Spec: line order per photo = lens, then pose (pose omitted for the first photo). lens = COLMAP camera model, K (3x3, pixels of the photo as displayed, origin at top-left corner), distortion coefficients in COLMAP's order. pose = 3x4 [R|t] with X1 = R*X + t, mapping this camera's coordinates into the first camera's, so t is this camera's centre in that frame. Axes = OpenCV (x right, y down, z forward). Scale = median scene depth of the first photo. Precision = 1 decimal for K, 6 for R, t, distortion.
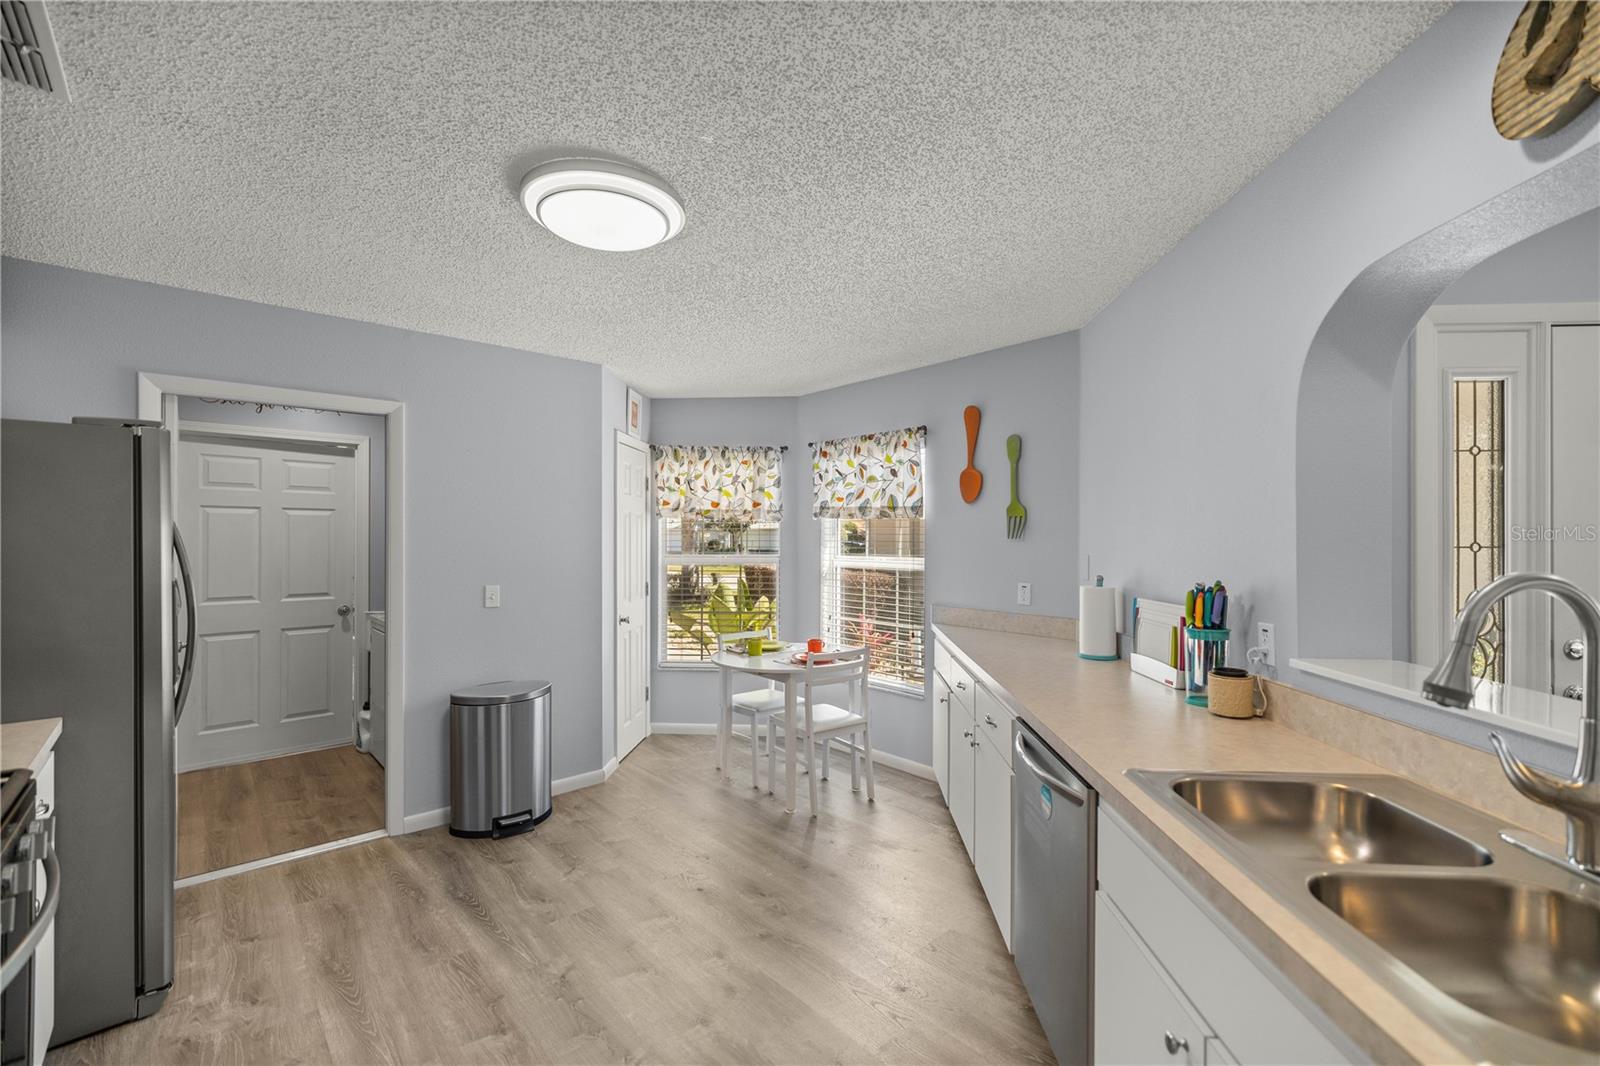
lens RADIAL K [[676.1, 0, 796.2], [0, 676.1, 538.4], [0, 0, 1]] dist [0.000999, 0.000524]
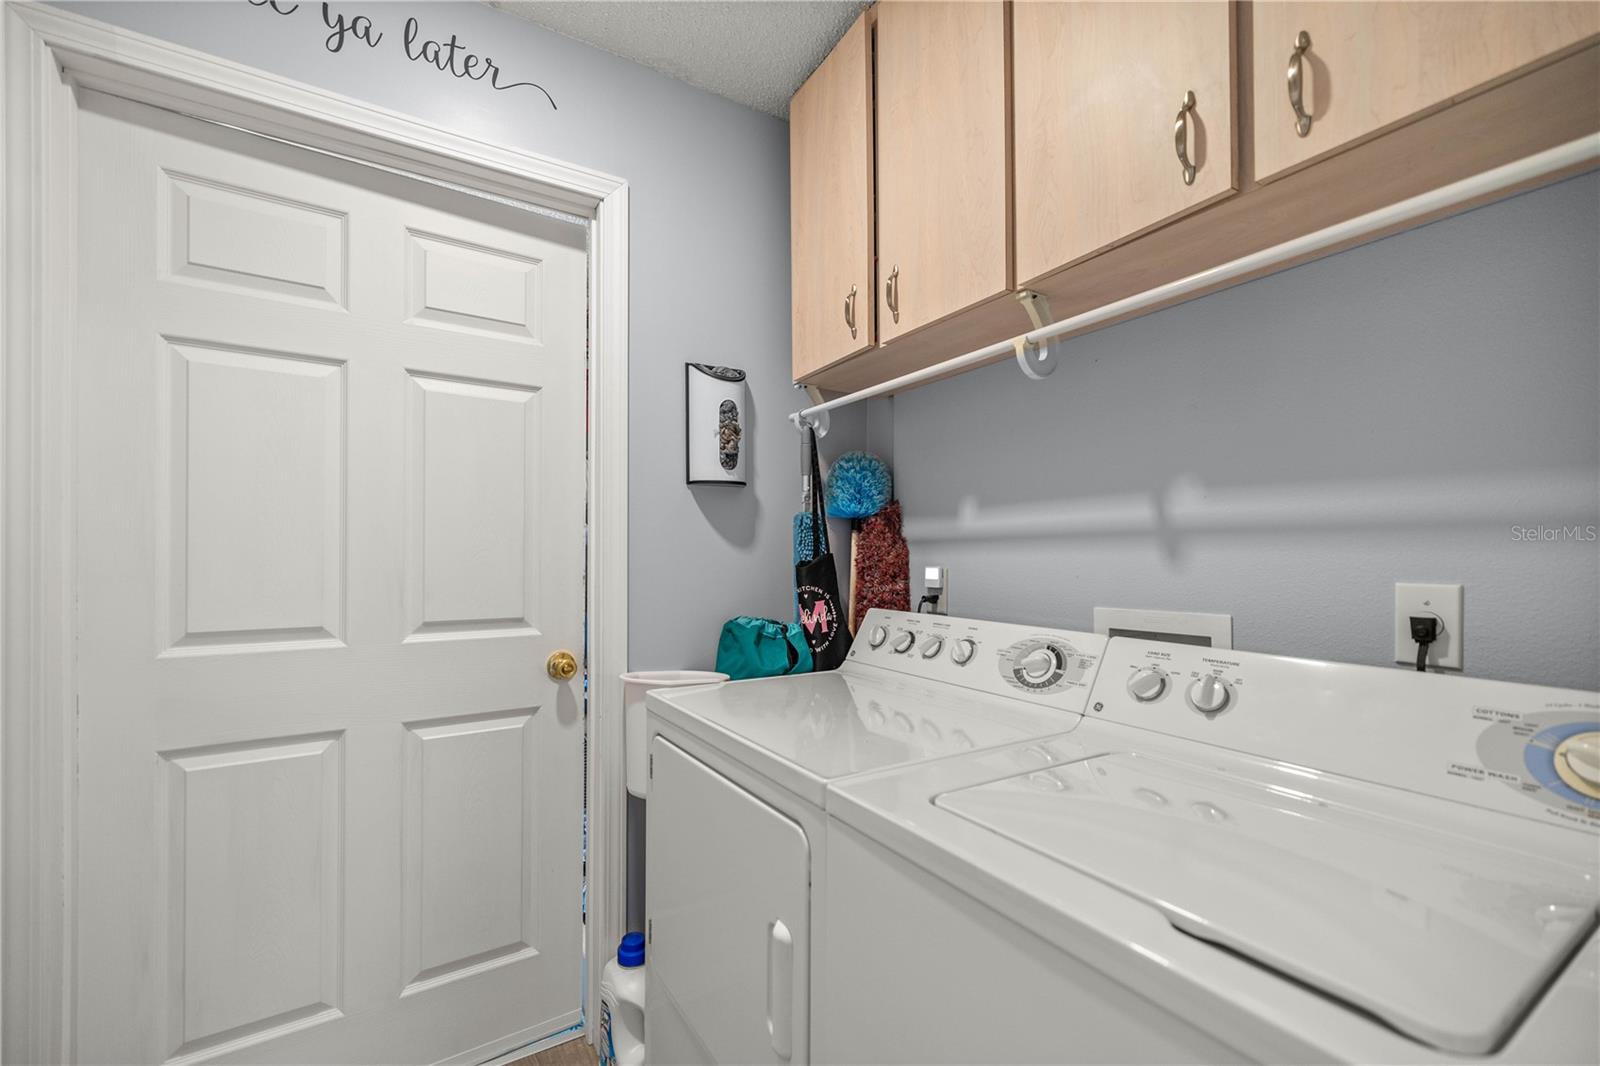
lens RADIAL K [[676.1, 0, 805.8], [0, 676.1, 547.2], [0, 0, 1]] dist [0.000999, 0.000524]
pose [[0.985368, -0.007037, -0.170296, -0.494923], [0.004809, 0.999897, -0.013490, 0.049418], [0.170374, 0.012474, 0.985301, 0.687285]]
